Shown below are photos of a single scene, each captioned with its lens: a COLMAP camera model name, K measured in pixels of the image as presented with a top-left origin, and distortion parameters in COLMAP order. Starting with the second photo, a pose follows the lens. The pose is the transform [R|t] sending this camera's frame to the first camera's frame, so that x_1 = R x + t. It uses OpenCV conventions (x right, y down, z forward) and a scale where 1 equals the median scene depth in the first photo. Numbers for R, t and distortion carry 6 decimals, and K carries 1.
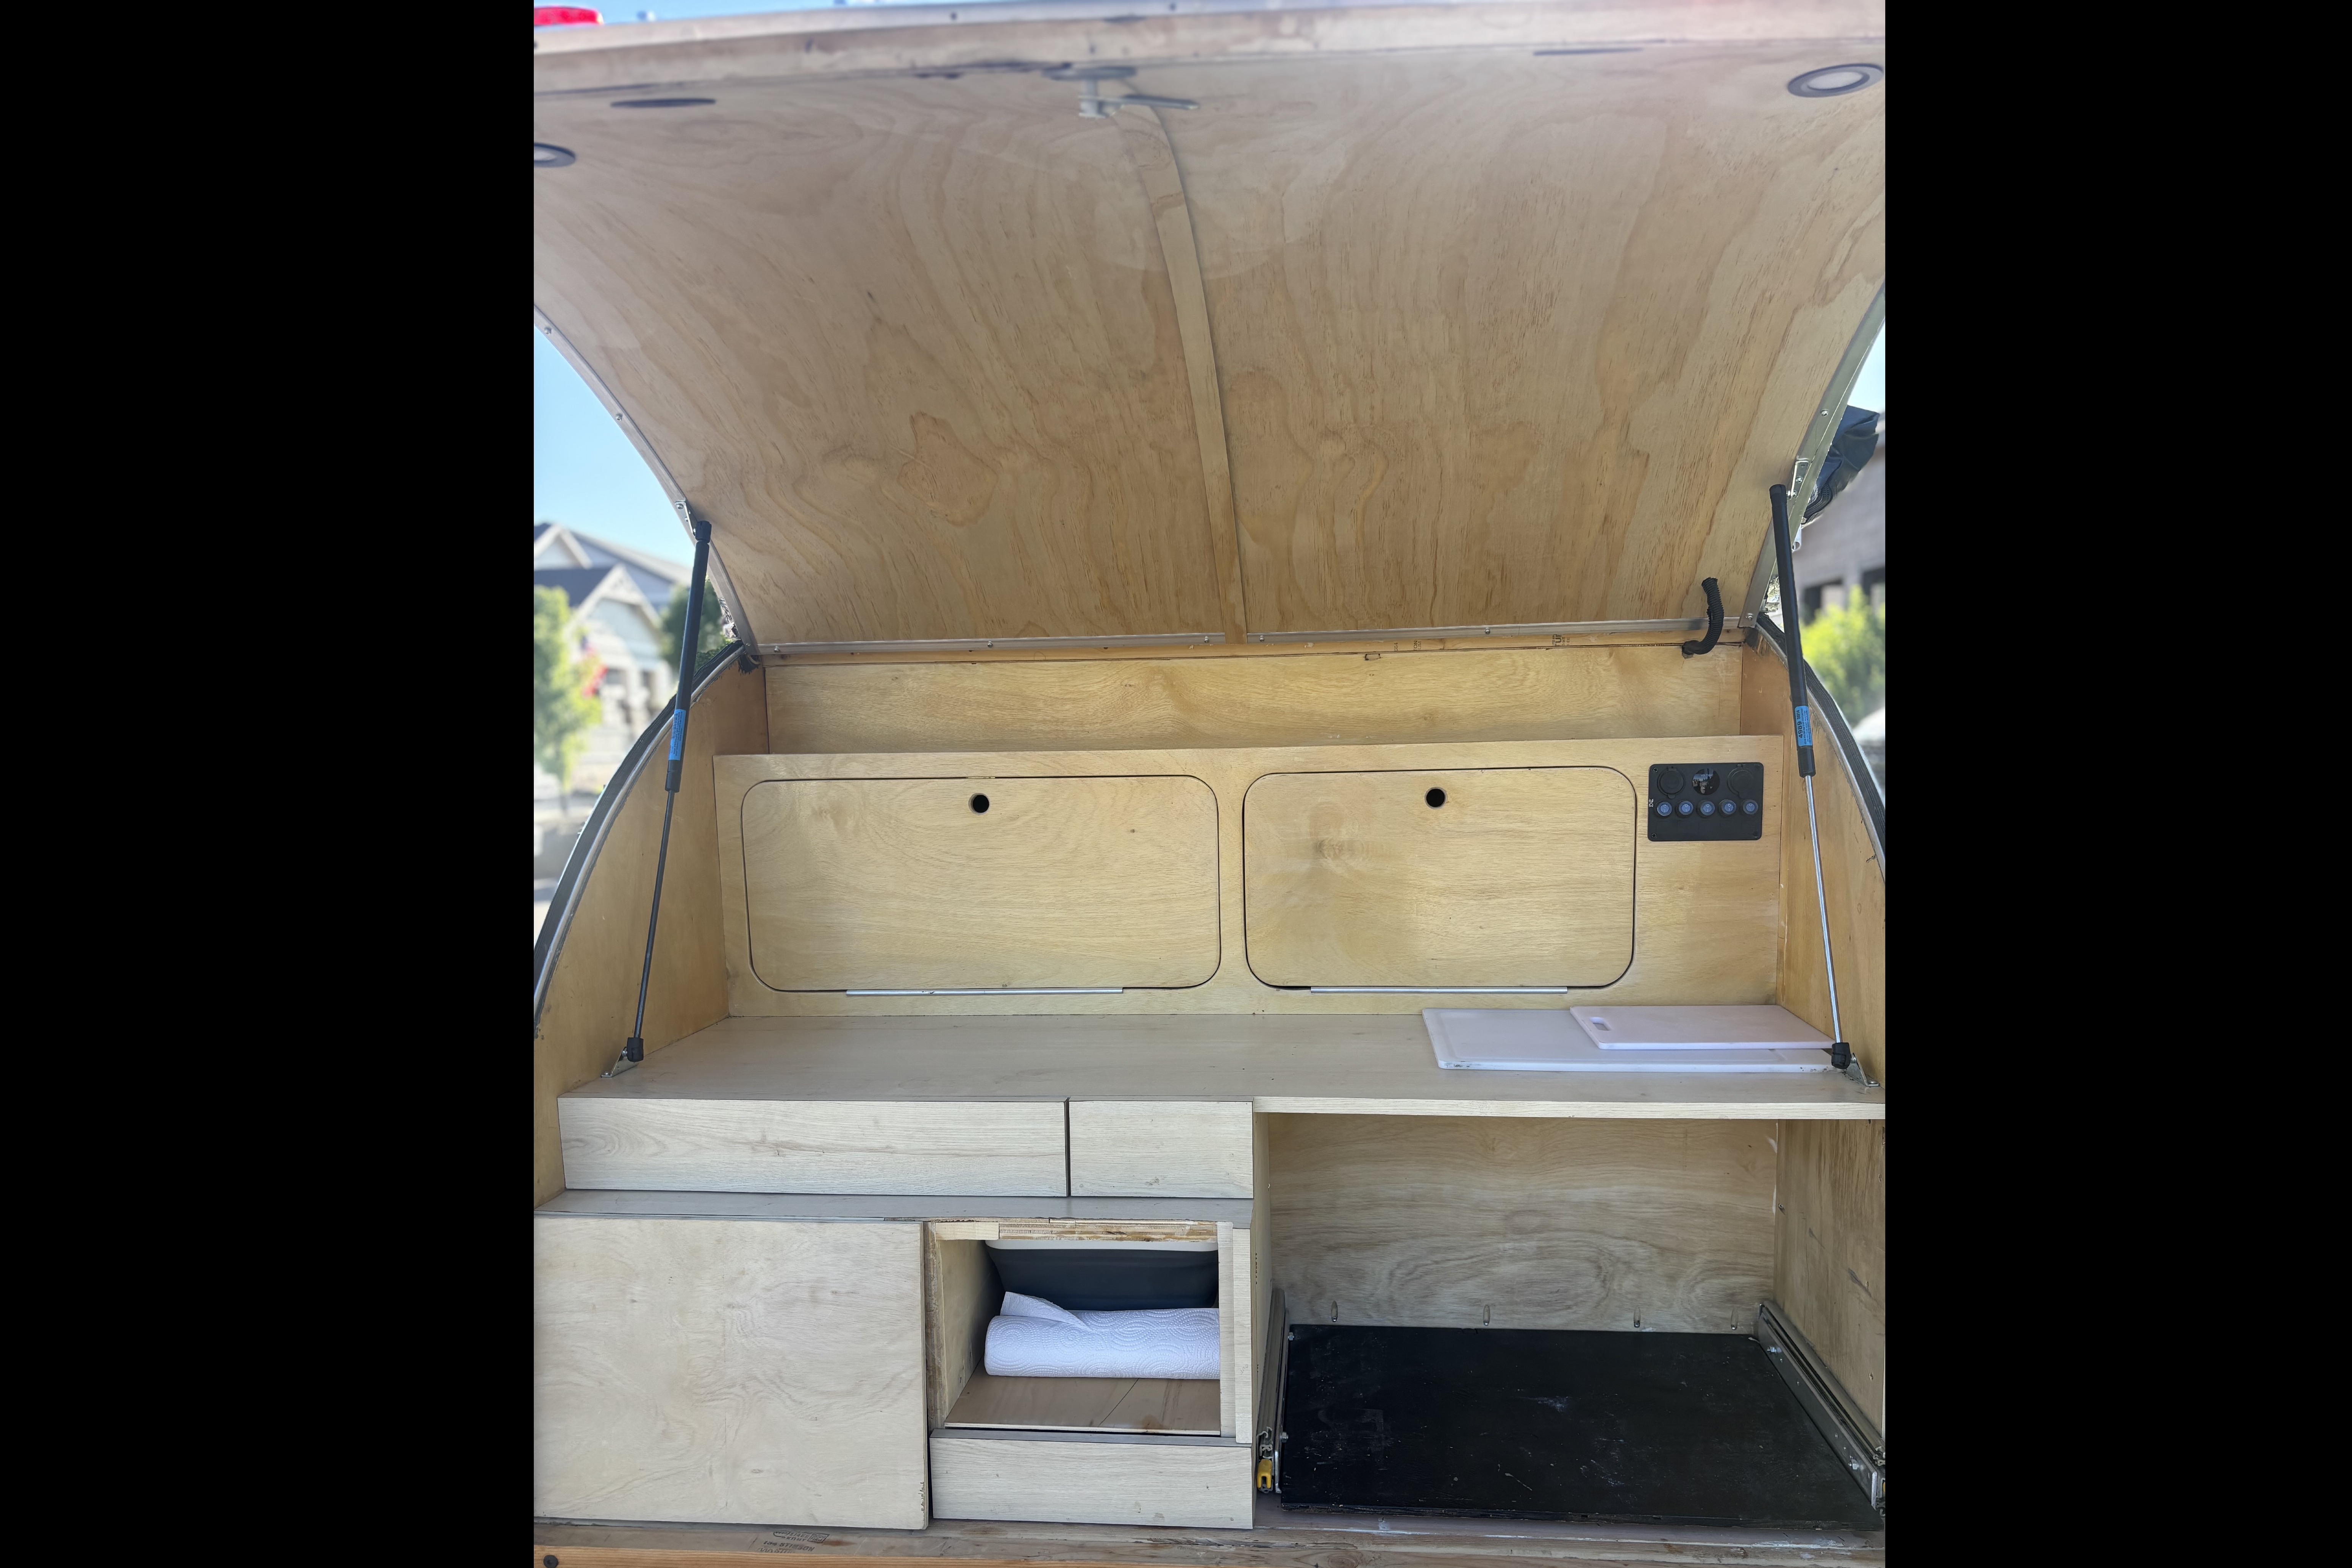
lens RADIAL K [[1300.7, 0, 1176.7], [0, 1300.7, 896.4], [0, 0, 1]] dist [0.040421, -0.028556]
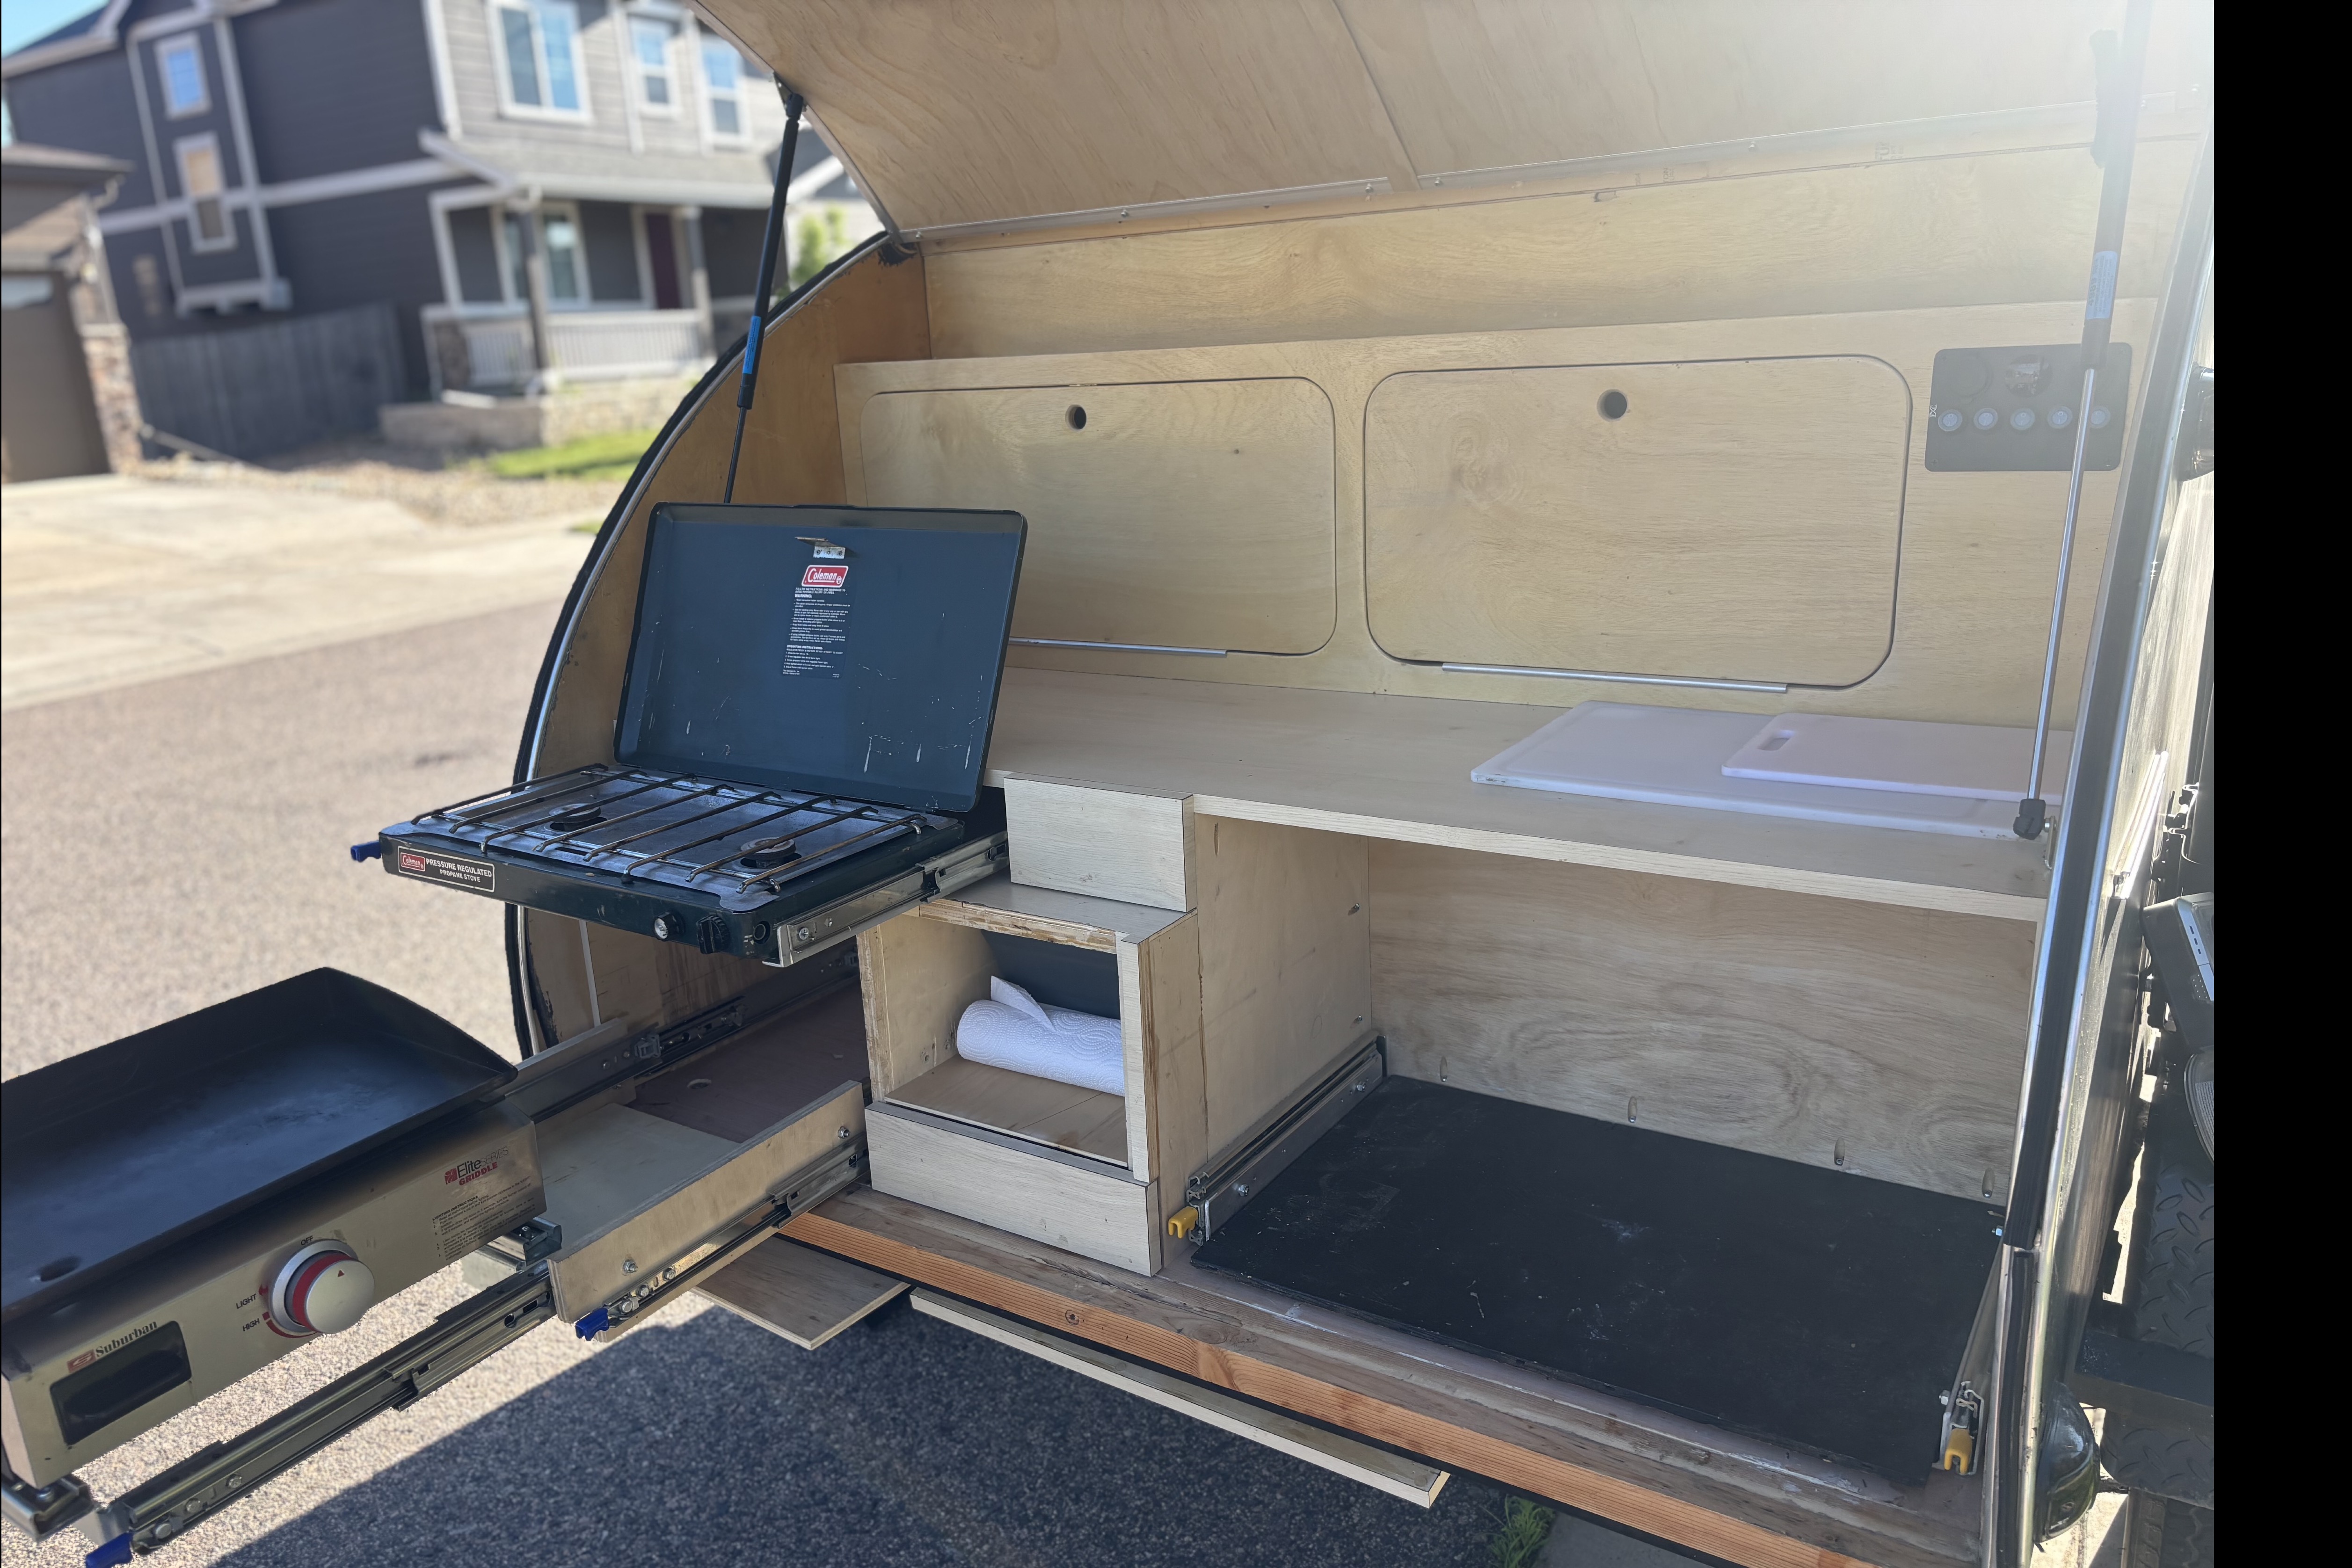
lens RADIAL K [[1642.5, 0, 1176.0], [0, 1642.5, 784.0], [0, 0, 1]] dist [0.042326, -0.059541]
pose [[0.879428, 0.097823, -0.465872, 0.432254], [-0.016603, 0.984365, 0.175354, -0.026828], [0.475742, -0.146477, 0.867303, 0.079944]]
